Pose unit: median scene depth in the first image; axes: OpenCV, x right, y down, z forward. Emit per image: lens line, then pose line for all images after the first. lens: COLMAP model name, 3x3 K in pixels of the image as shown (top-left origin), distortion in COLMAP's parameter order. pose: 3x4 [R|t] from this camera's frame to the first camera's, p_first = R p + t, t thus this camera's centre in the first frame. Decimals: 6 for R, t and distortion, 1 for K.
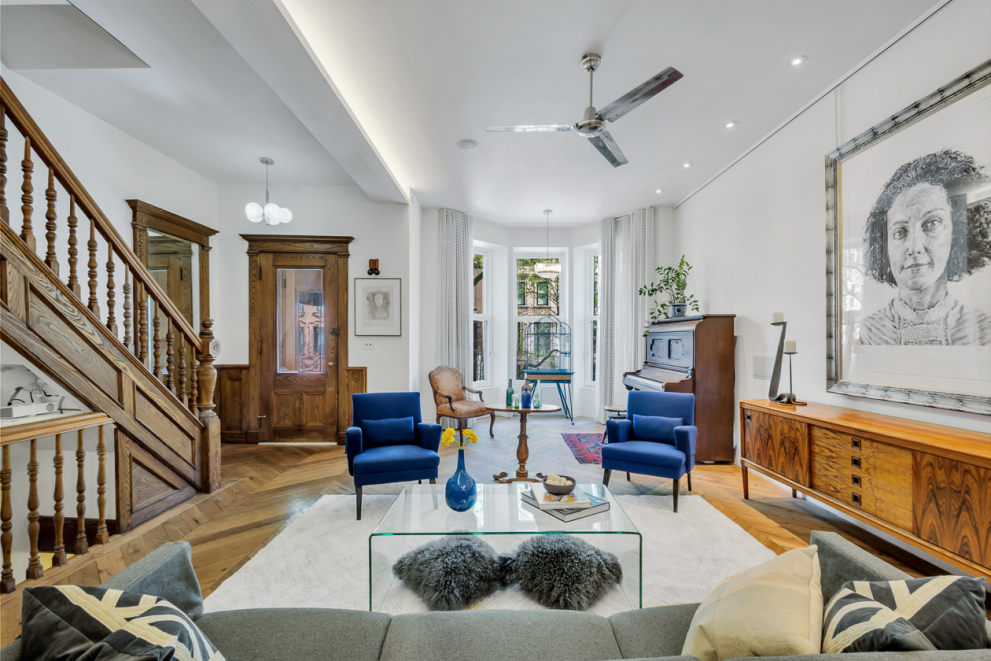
lens RADIAL K [[445.6, 0, 497.2], [0, 445.6, 338.4], [0, 0, 1]] dist [-0.011858, -0.001314]
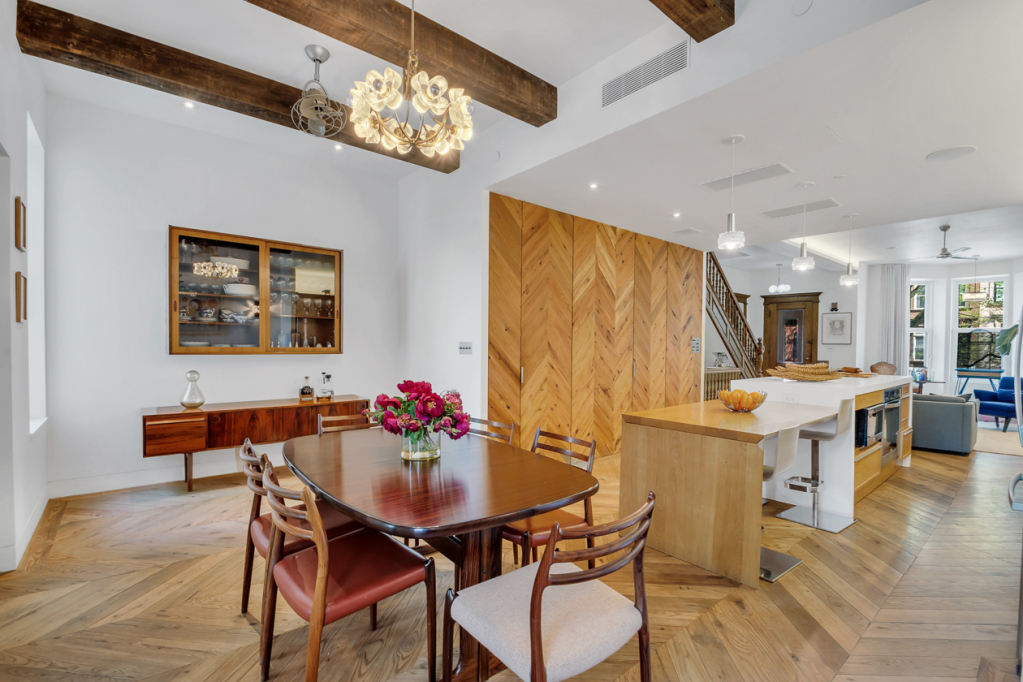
lens RADIAL K [[460.0, 0, 515.5], [0, 460.0, 358.9], [0, 0, 1]] dist [-0.011858, -0.001314]
pose [[0.652598, 0.024334, -0.757313, 0.310237], [-0.000279, 0.999492, 0.031876, -0.003001], [0.757704, -0.020591, 0.652273, -1.279094]]
